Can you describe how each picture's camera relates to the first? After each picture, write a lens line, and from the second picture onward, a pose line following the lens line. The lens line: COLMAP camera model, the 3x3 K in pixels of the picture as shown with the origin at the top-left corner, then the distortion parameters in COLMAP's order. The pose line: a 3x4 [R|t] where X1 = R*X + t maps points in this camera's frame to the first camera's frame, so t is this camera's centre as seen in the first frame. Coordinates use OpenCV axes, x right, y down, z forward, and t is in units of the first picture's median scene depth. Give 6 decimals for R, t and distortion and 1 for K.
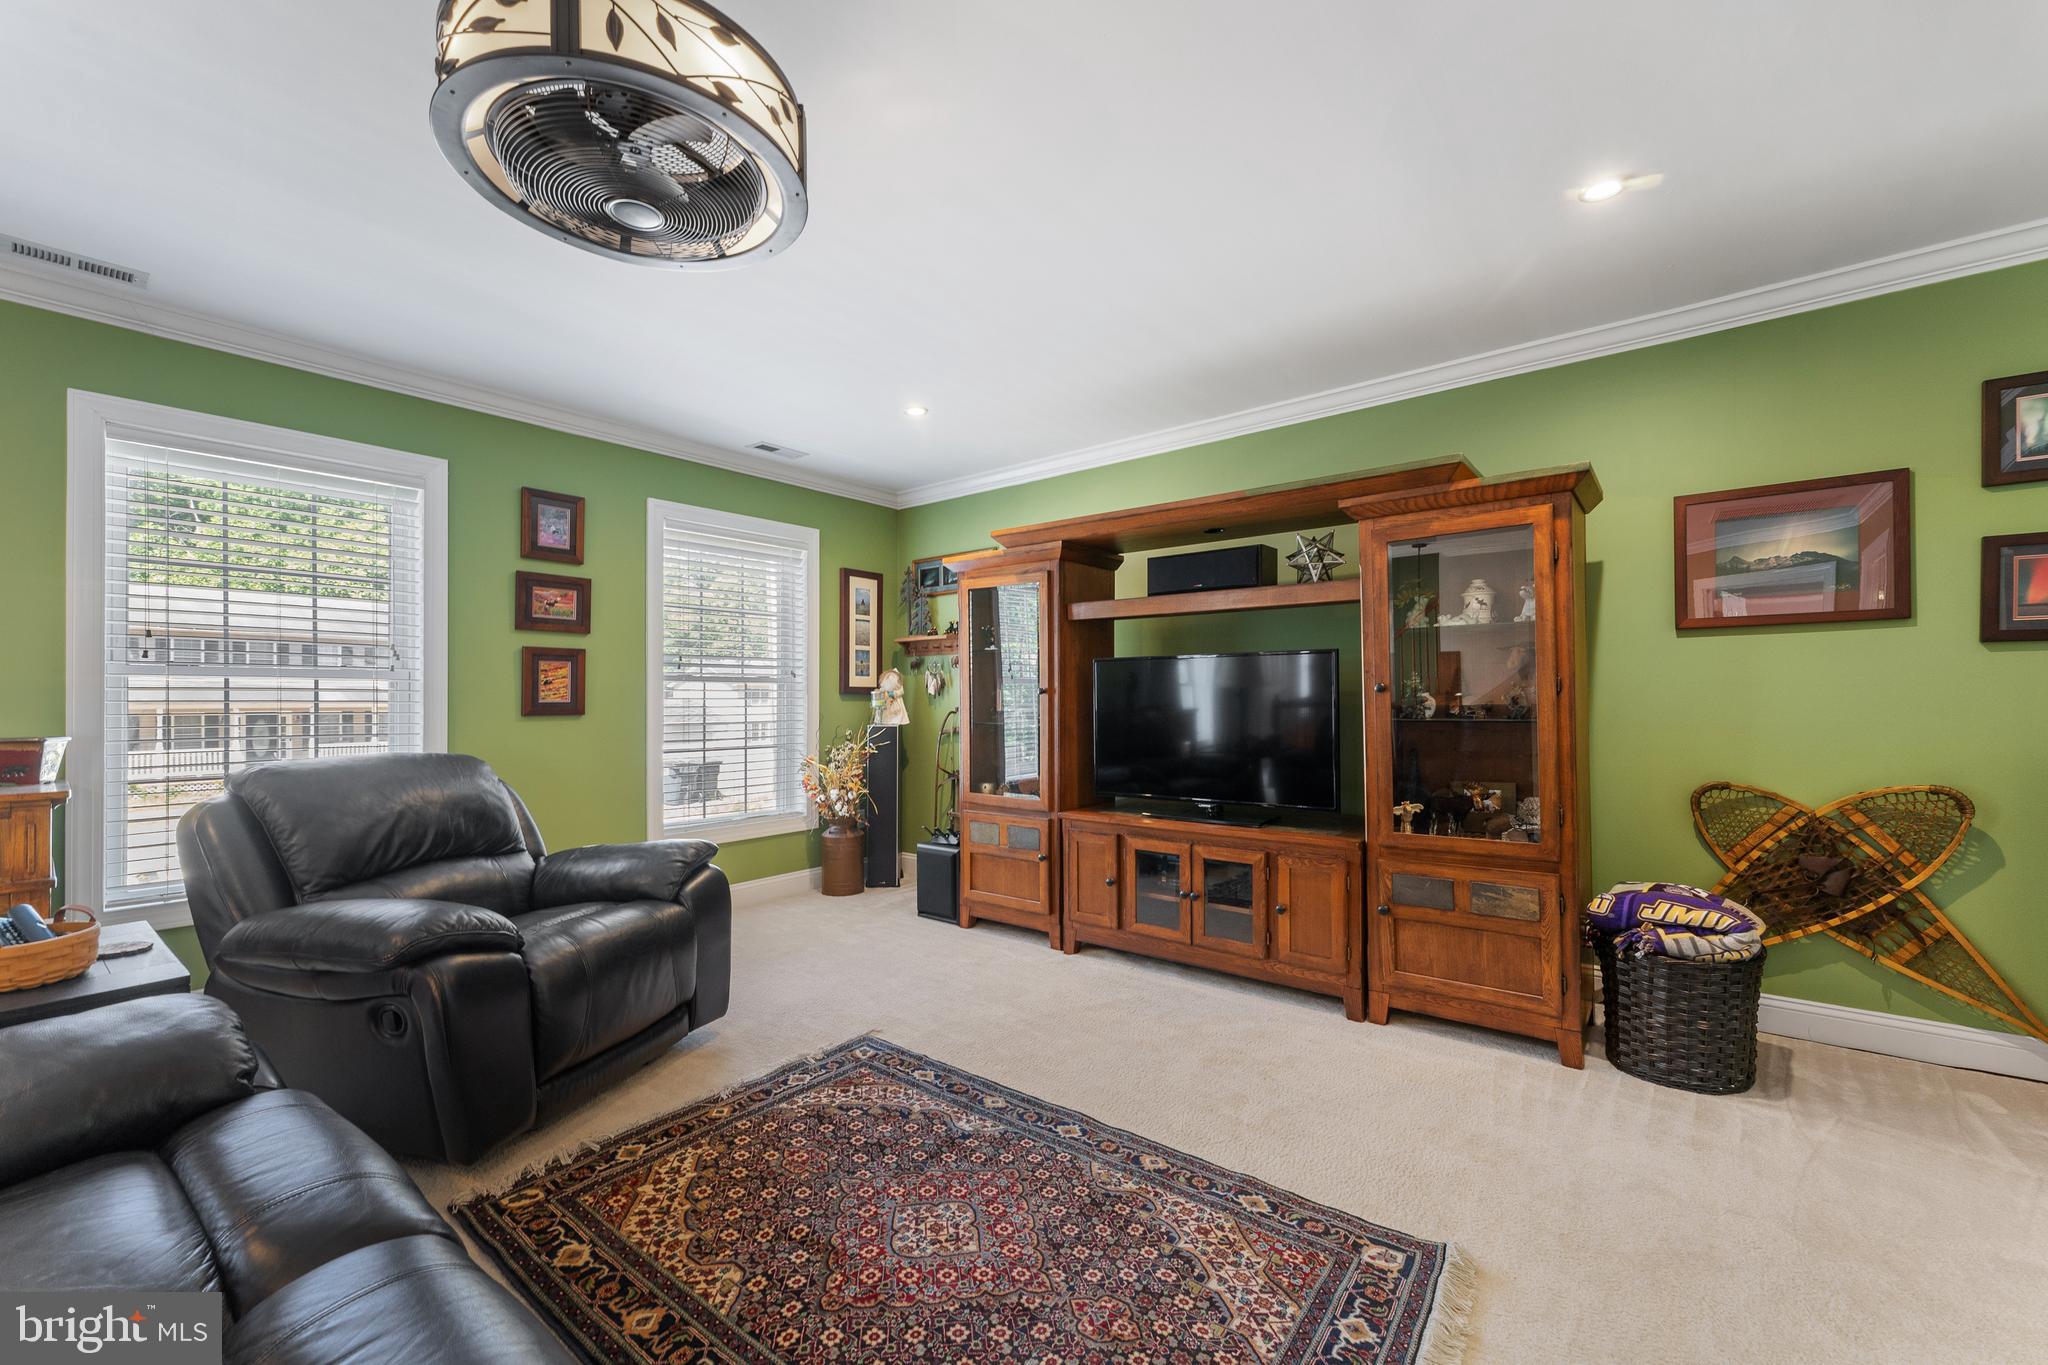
lens RADIAL K [[816.8, 0, 1039.6], [0, 816.8, 697.6], [0, 0, 1]] dist [0.000966, -0.000122]
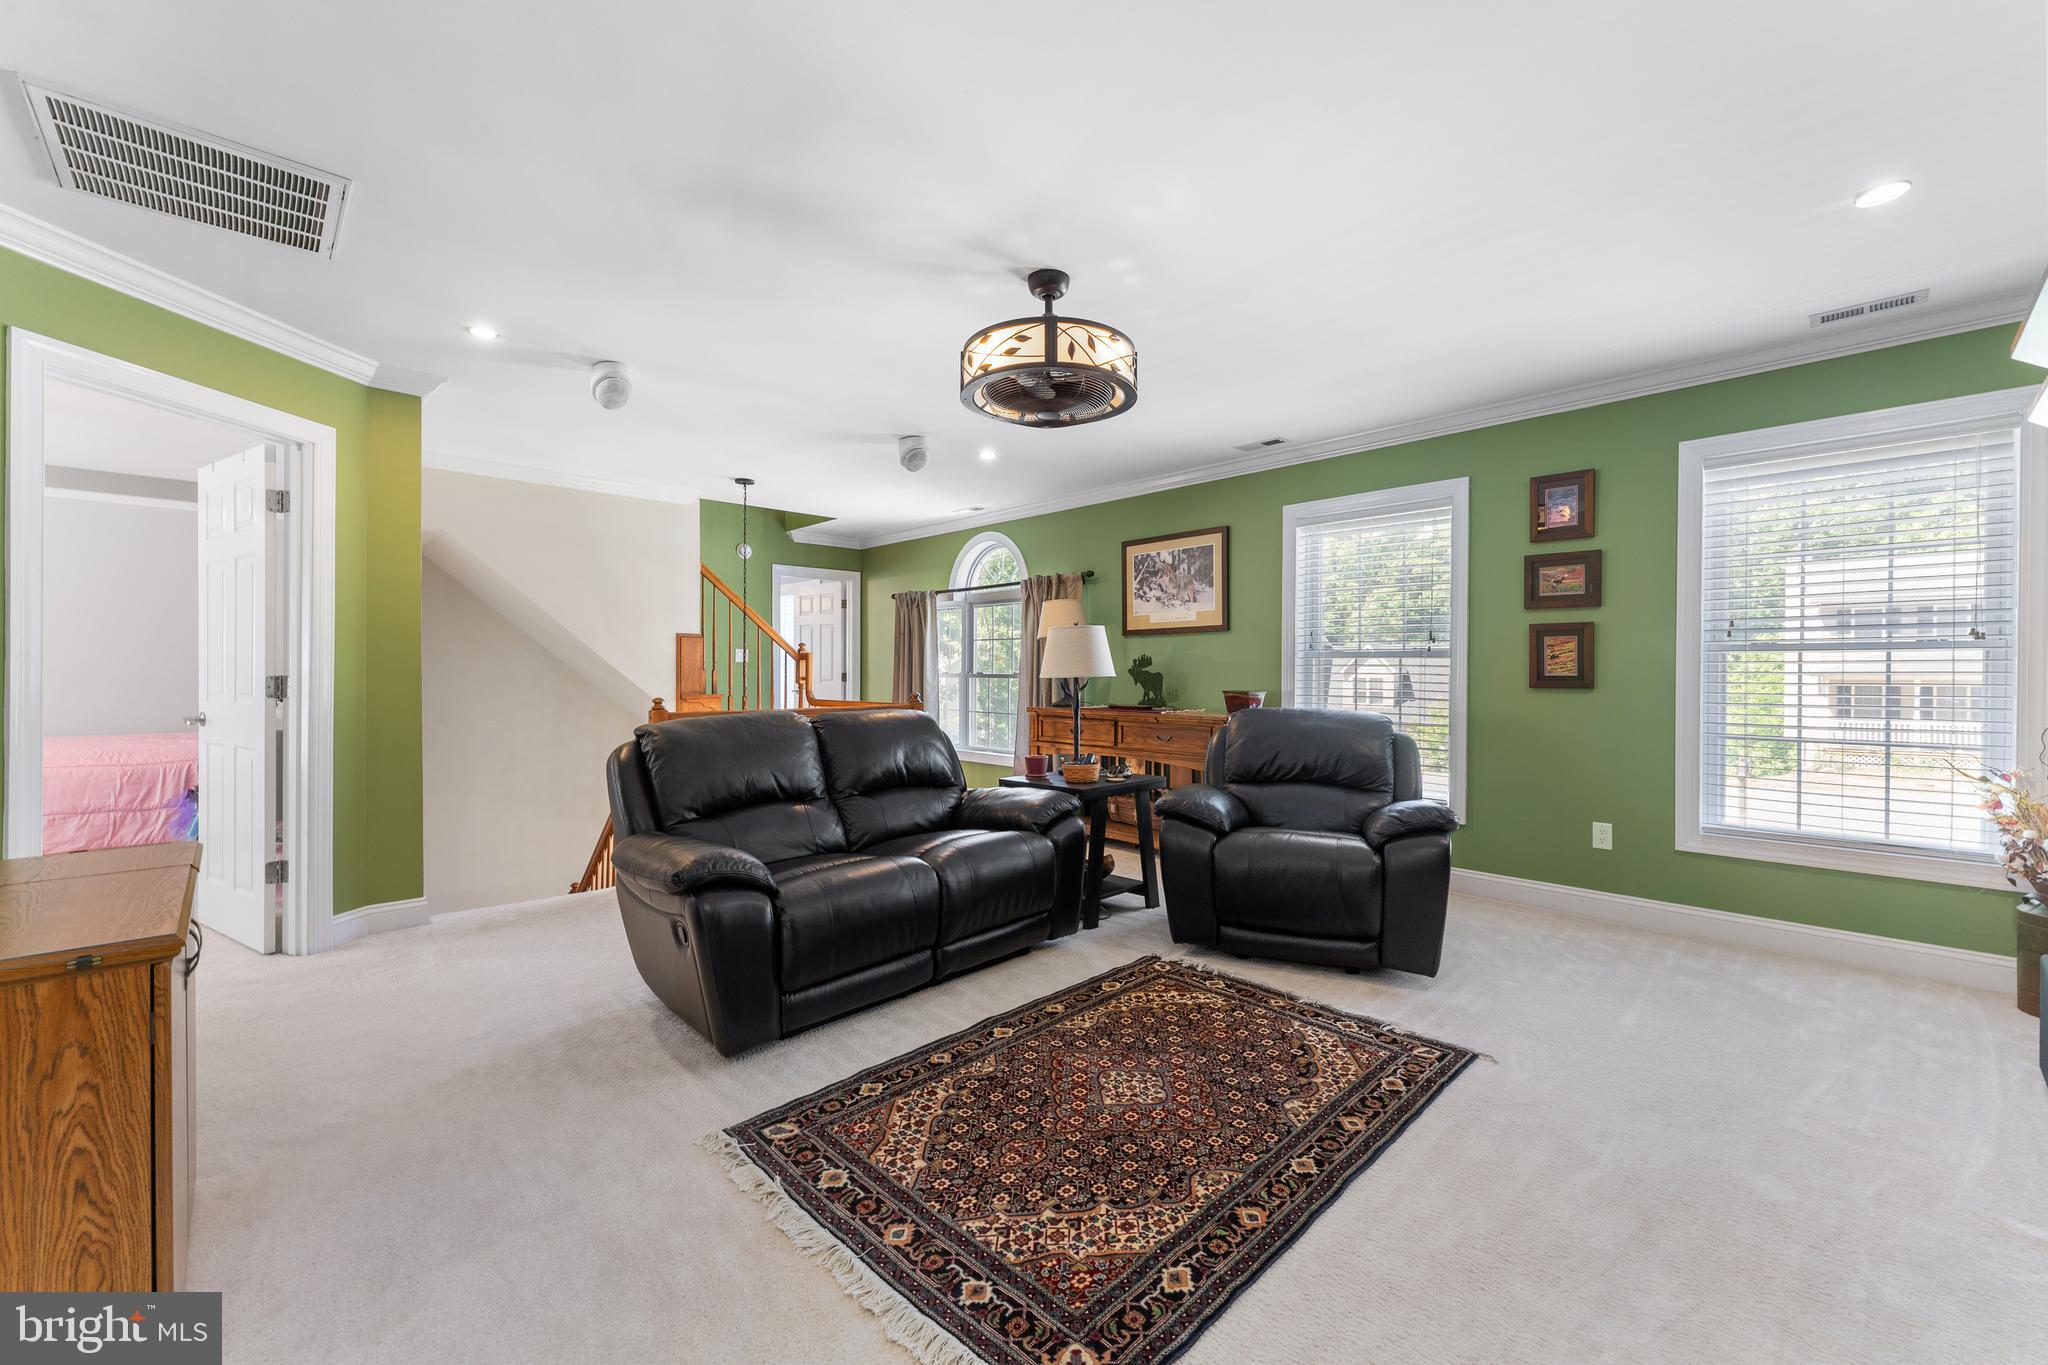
lens RADIAL K [[833.6, 0, 1022.3], [0, 833.6, 668.2], [0, 0, 1]] dist [0.000603, 0.000102]
pose [[-0.140675, -0.000999, -0.990055, 0.812478], [0.000814, 0.999999, -0.001125, -0.004322], [0.990056, -0.000964, -0.140674, 0.691695]]
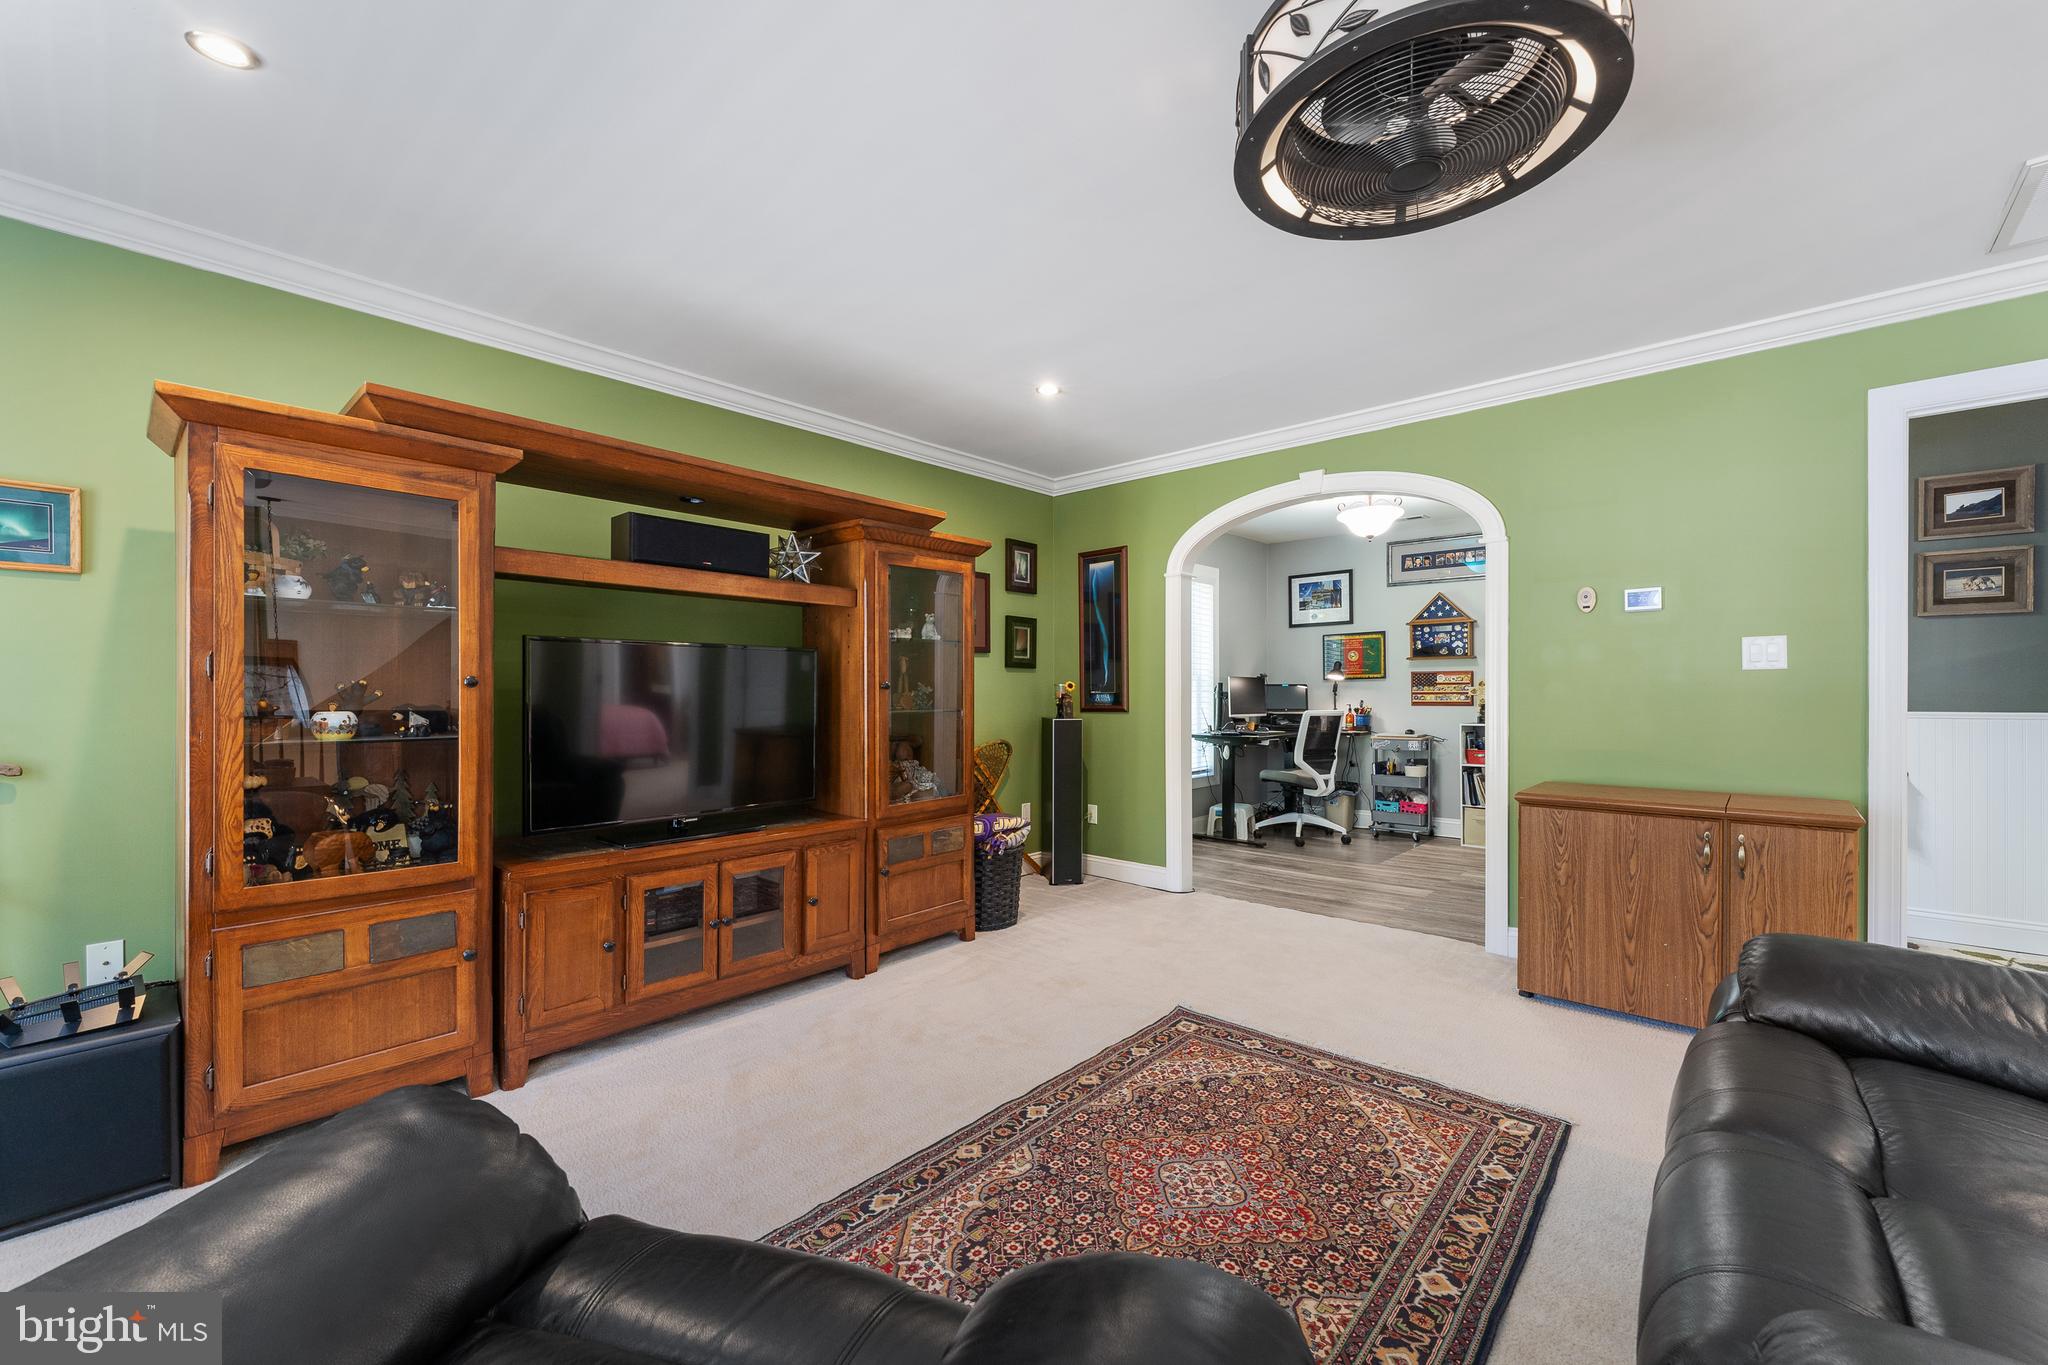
lens RADIAL K [[821.4, 0, 1019.7], [0, 821.4, 697.1], [0, 0, 1]] dist [0.001248, -0.000198]
pose [[0.078694, -0.001727, 0.996897, -0.840643], [-0.000967, 0.999998, 0.001809, 0.002136], [-0.996898, -0.001107, 0.078692, 0.787459]]
